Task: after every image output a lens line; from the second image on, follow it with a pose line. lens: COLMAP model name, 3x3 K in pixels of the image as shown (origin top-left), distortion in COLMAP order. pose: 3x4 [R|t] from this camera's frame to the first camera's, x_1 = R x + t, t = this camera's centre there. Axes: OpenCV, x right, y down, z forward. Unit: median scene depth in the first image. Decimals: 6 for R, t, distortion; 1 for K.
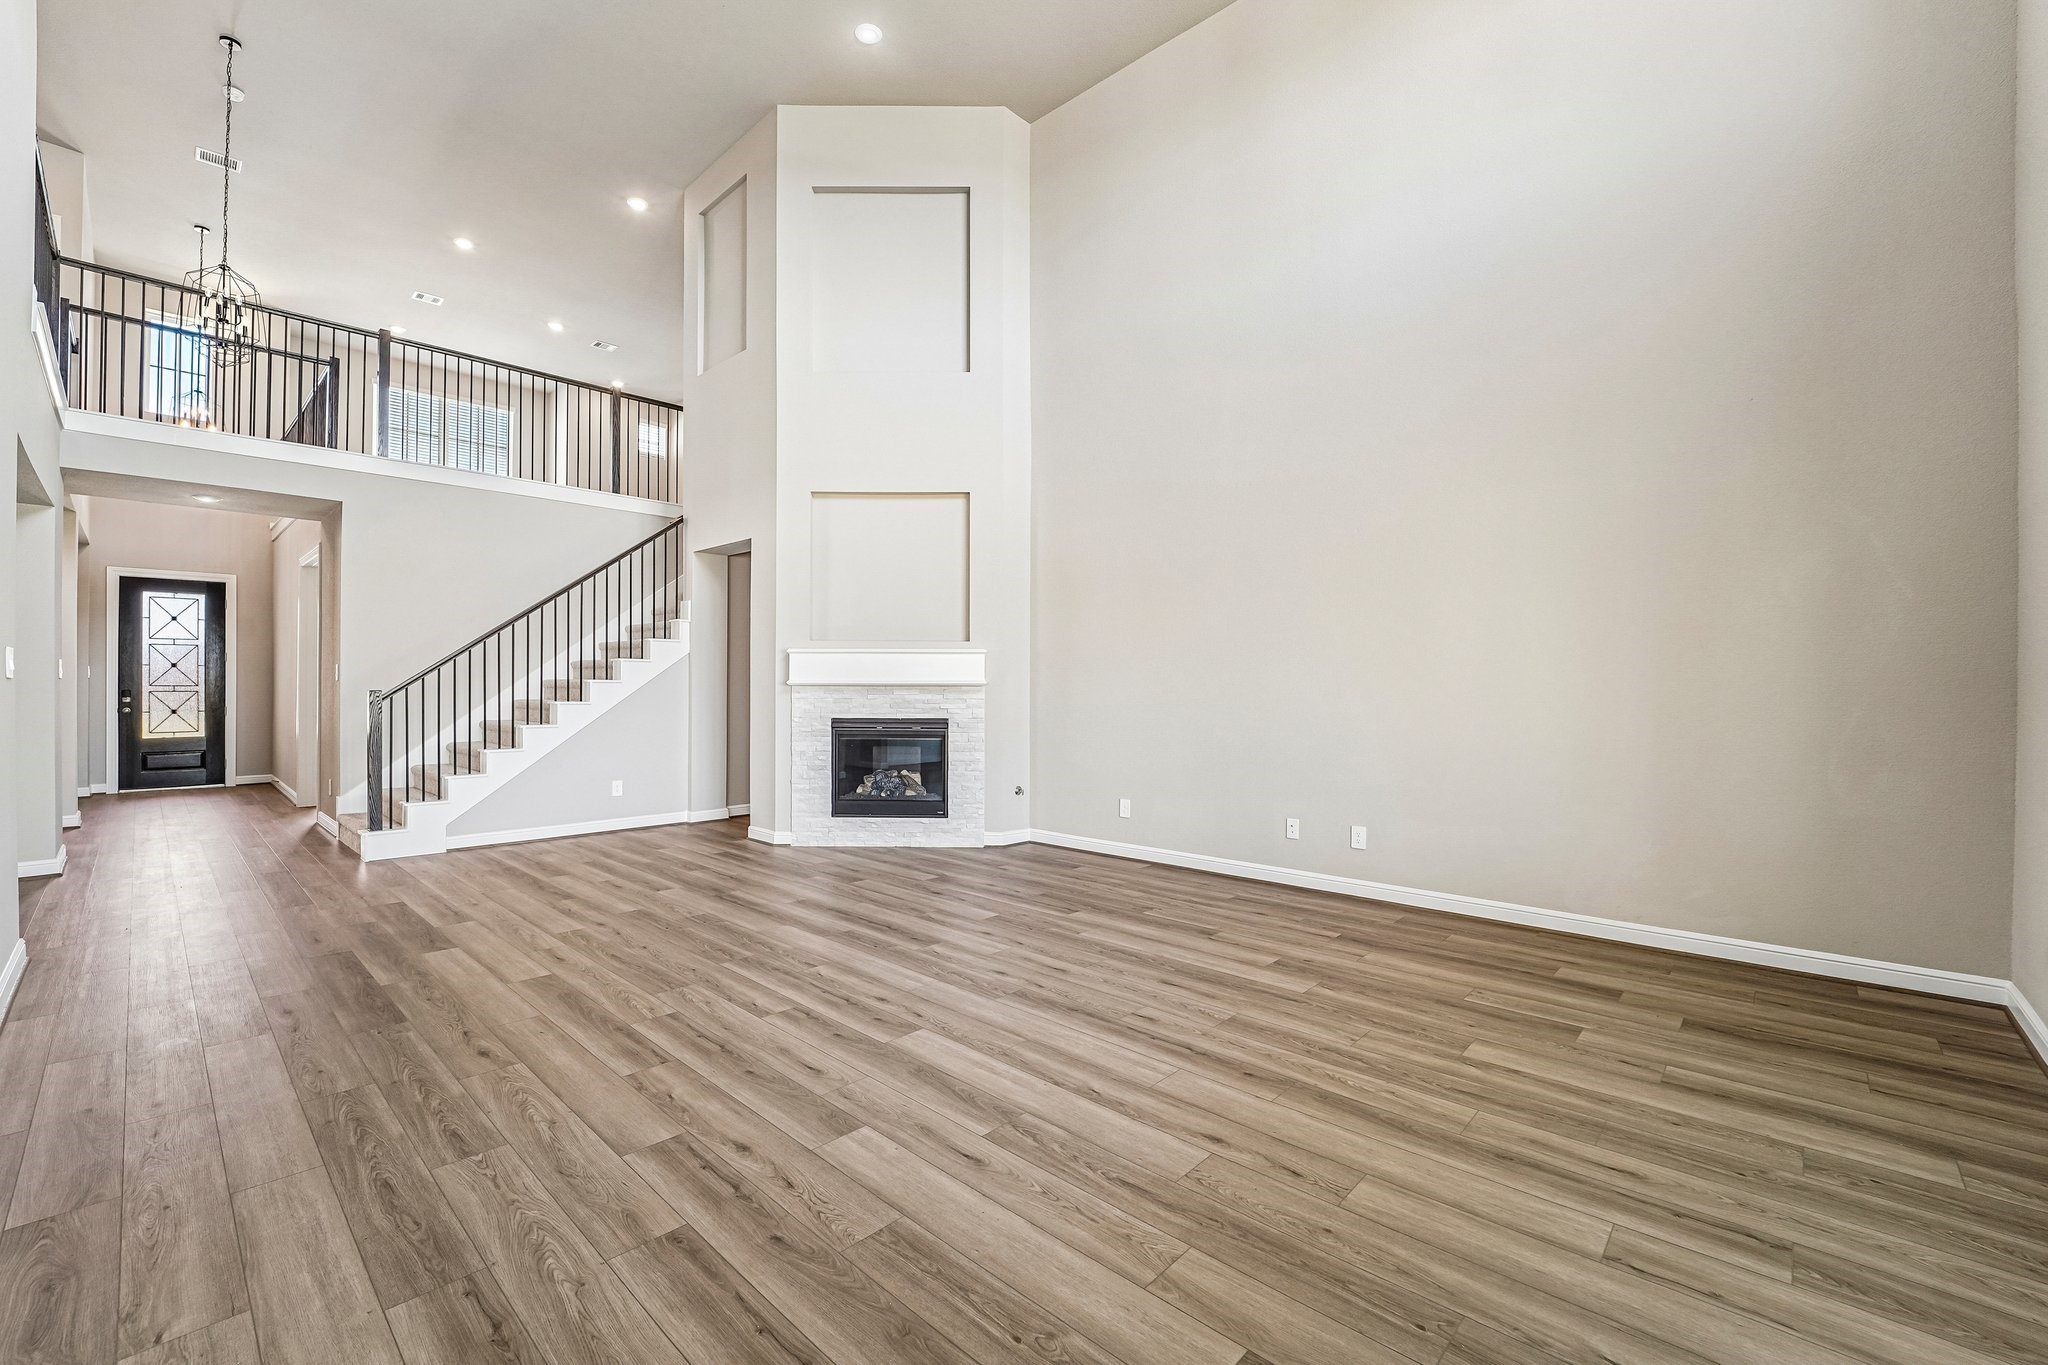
lens RADIAL K [[843.9, 0, 1024.0], [0, 843.9, 682.5], [0, 0, 1]] dist [-0.025635, 0.000155]
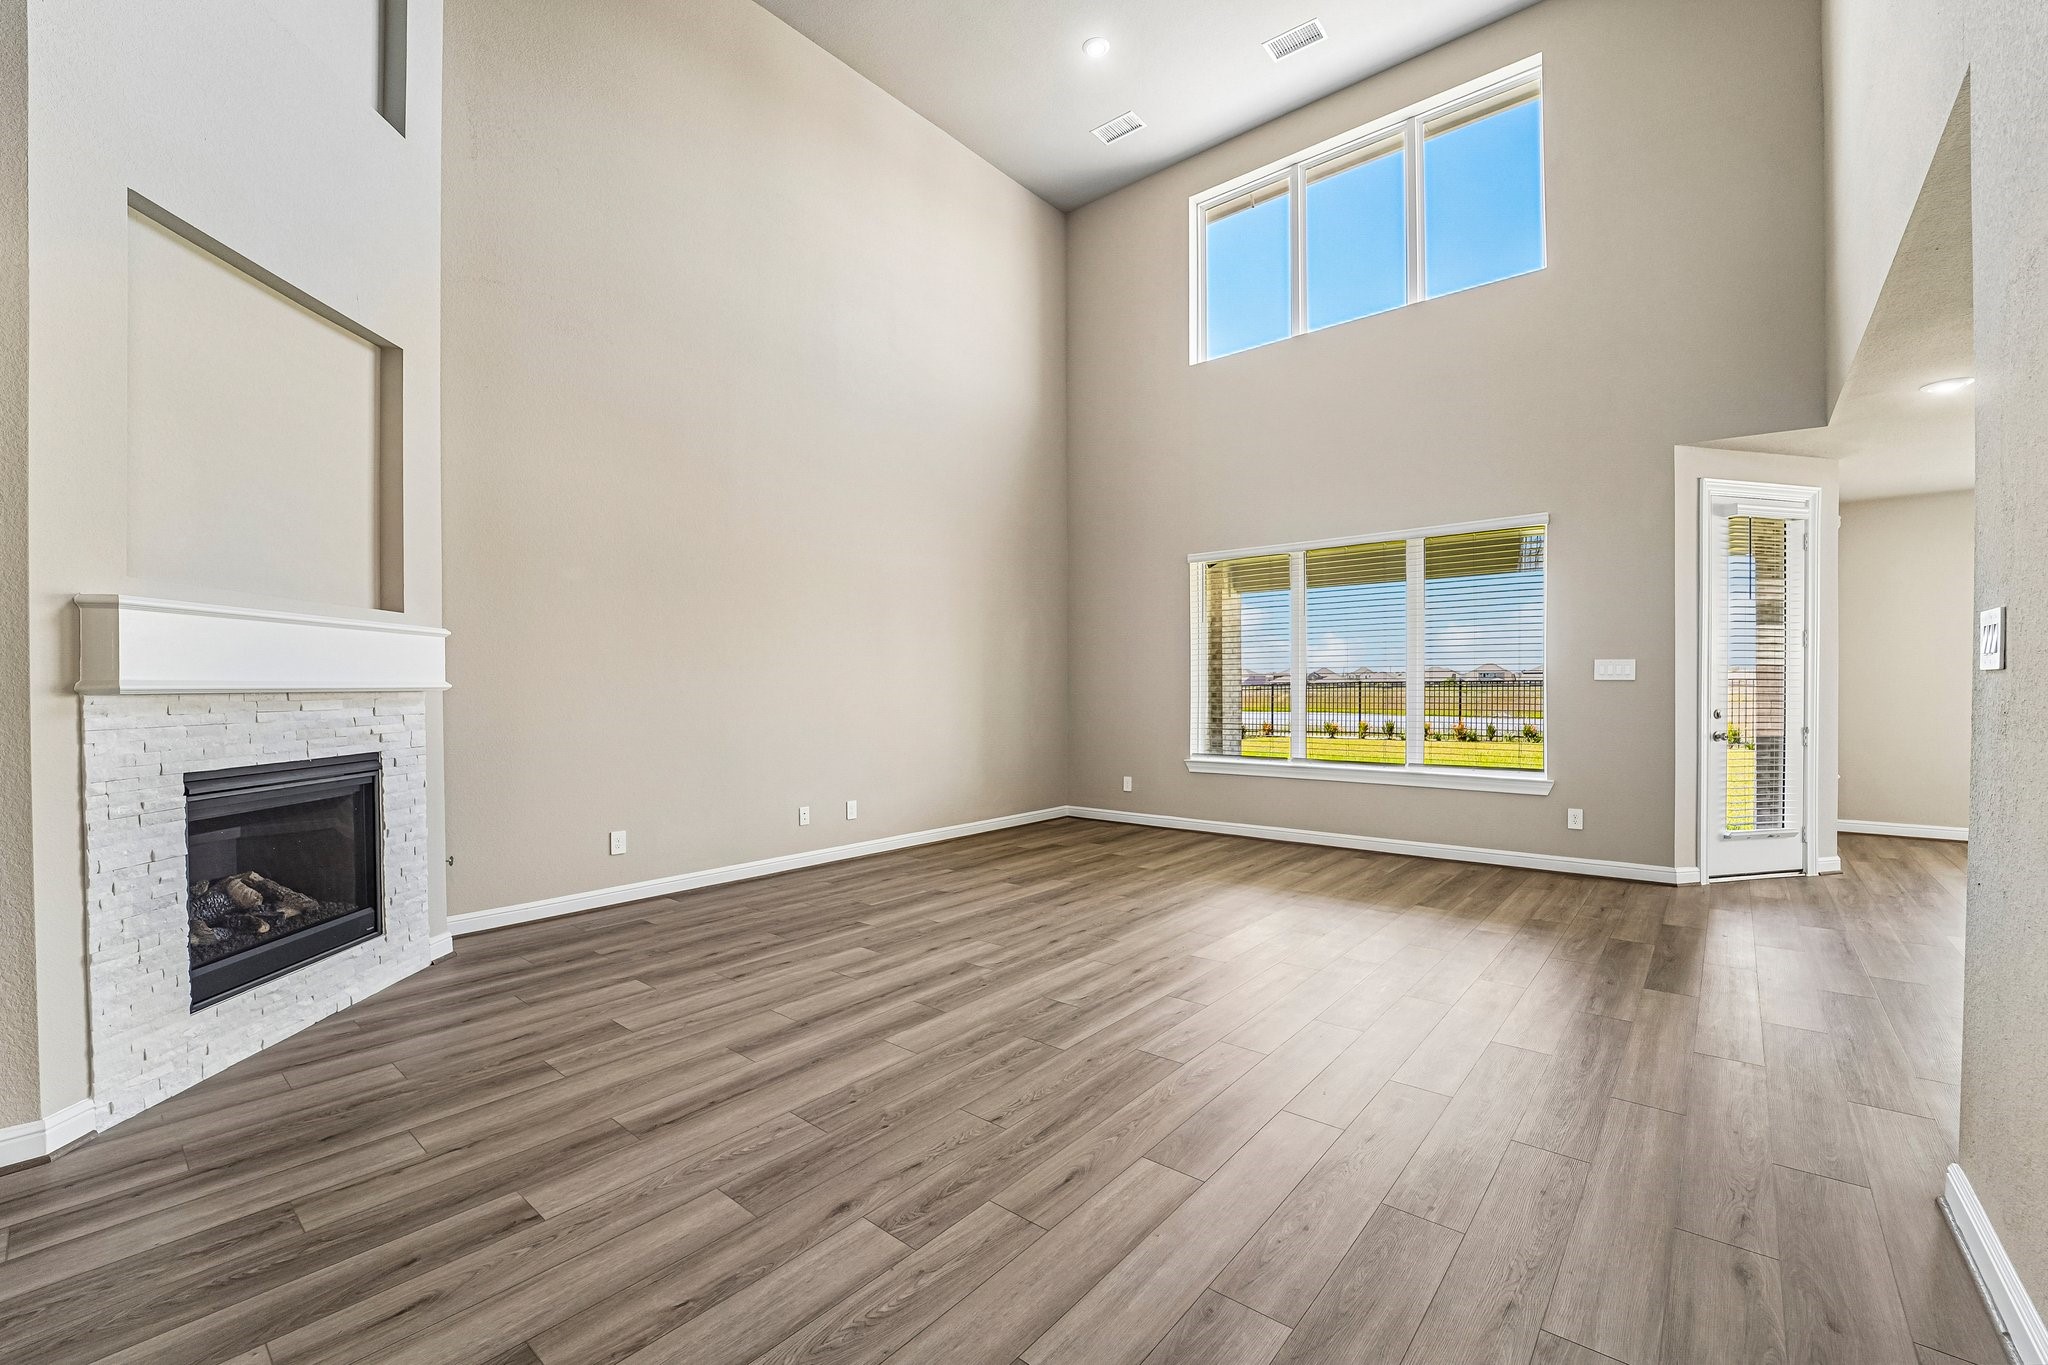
lens RADIAL K [[843.9, 0, 1024.0], [0, 843.9, 682.5], [0, 0, 1]] dist [-0.025635, 0.000155]
pose [[-0.049451, 0.001748, 0.998775, -0.693025], [0.001127, 0.999998, -0.001694, -0.000582], [-0.998776, 0.001042, -0.049453, 0.656678]]
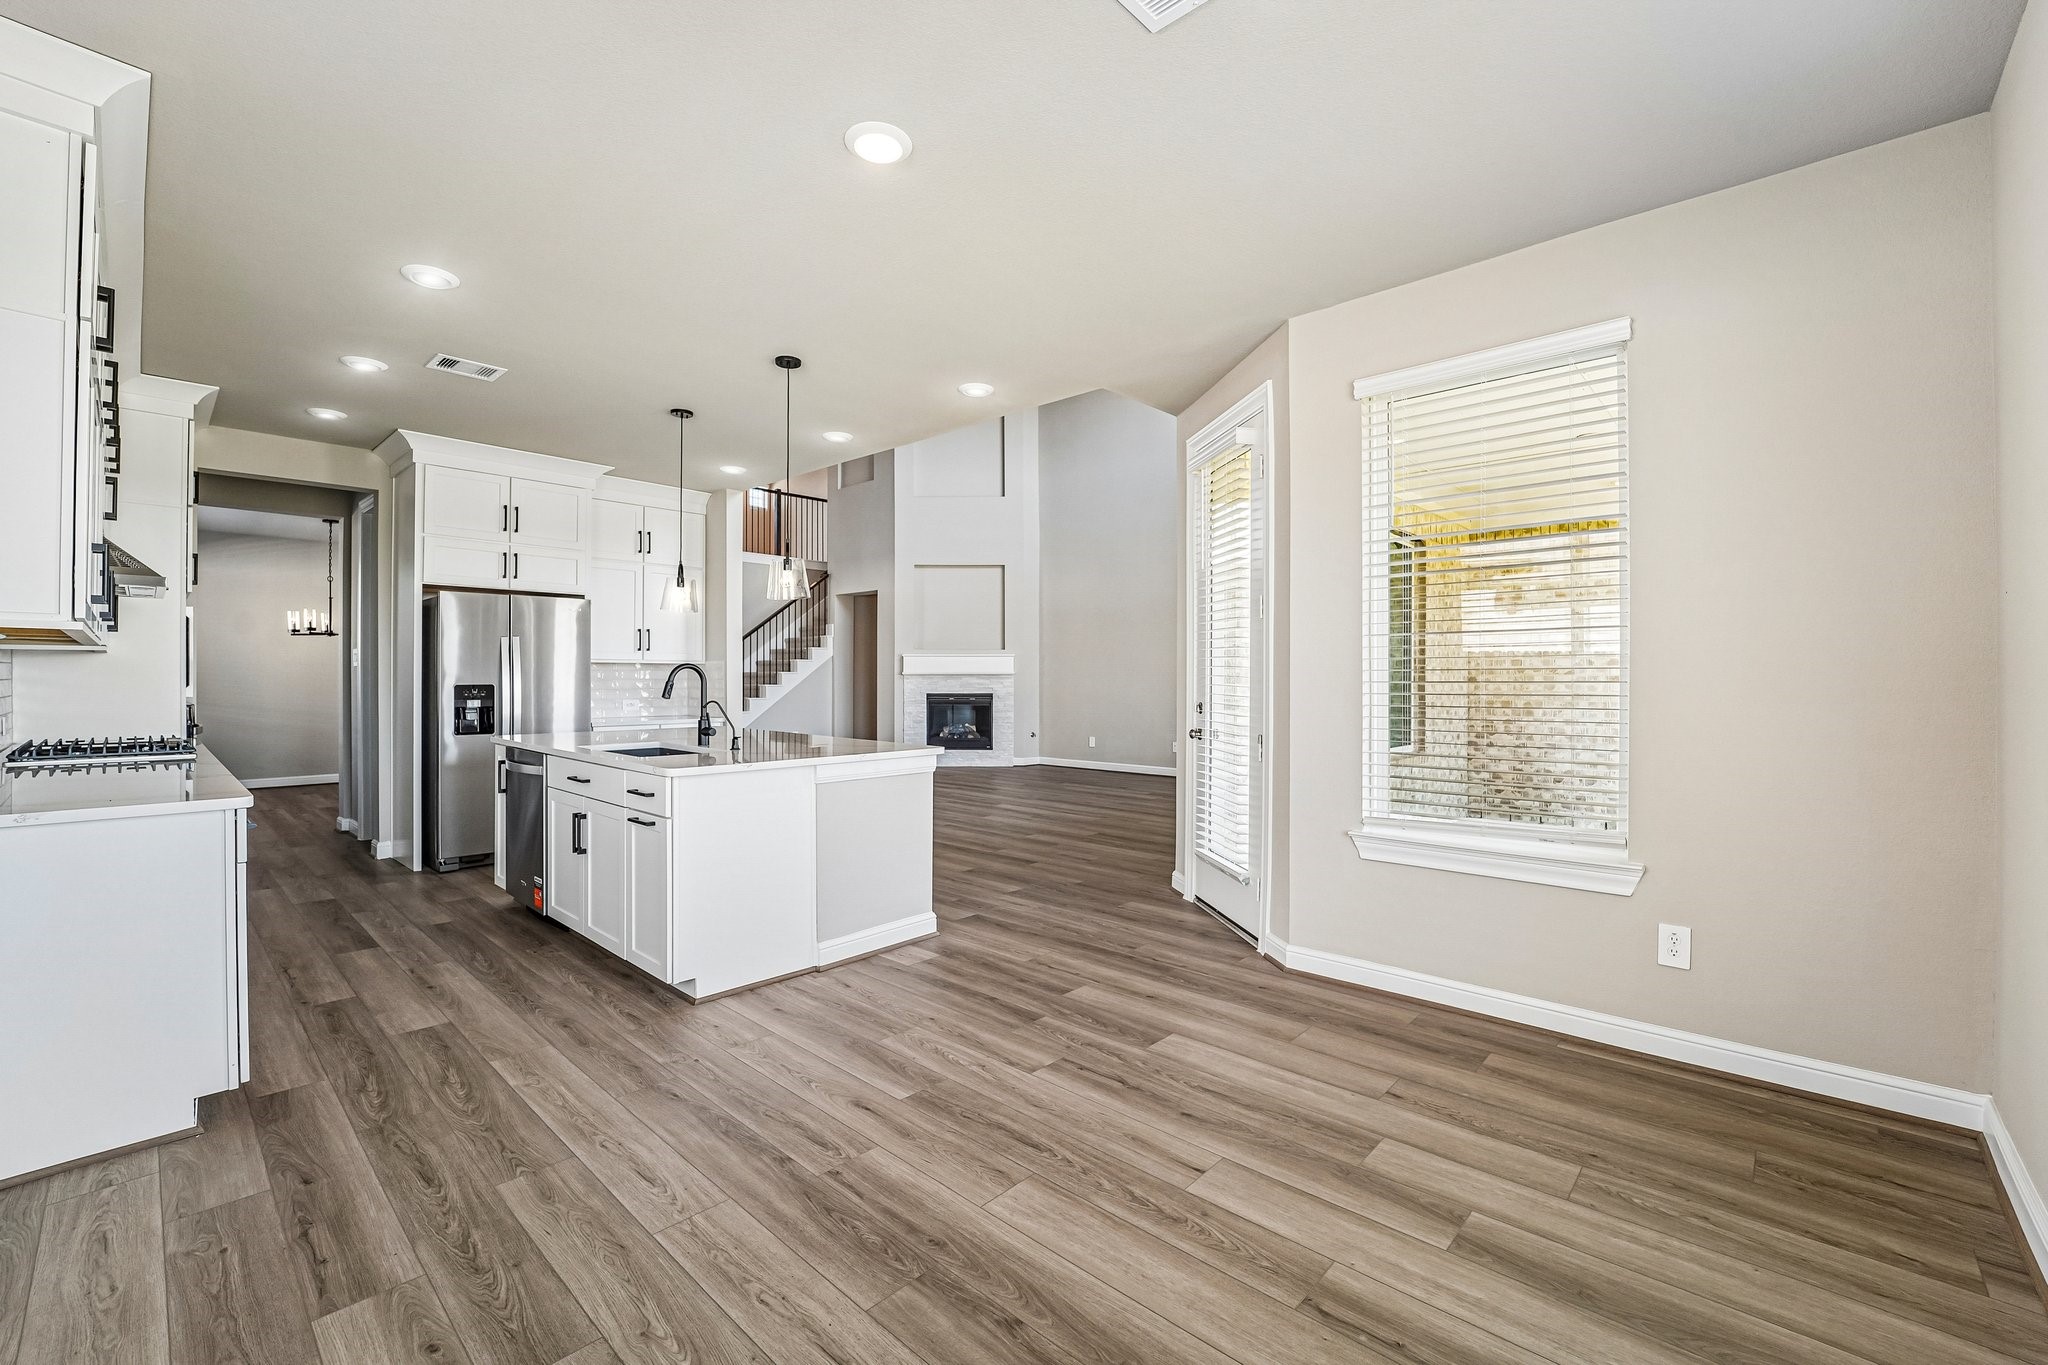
lens RADIAL K [[843.9, 0, 1024.0], [0, 843.9, 682.5], [0, 0, 1]] dist [-0.025635, 0.000155]
pose [[0.999858, -0.000621, 0.016816, -0.058132], [0.000369, 0.999887, 0.014999, -0.007488], [-0.016823, -0.014991, 0.999746, -0.825559]]
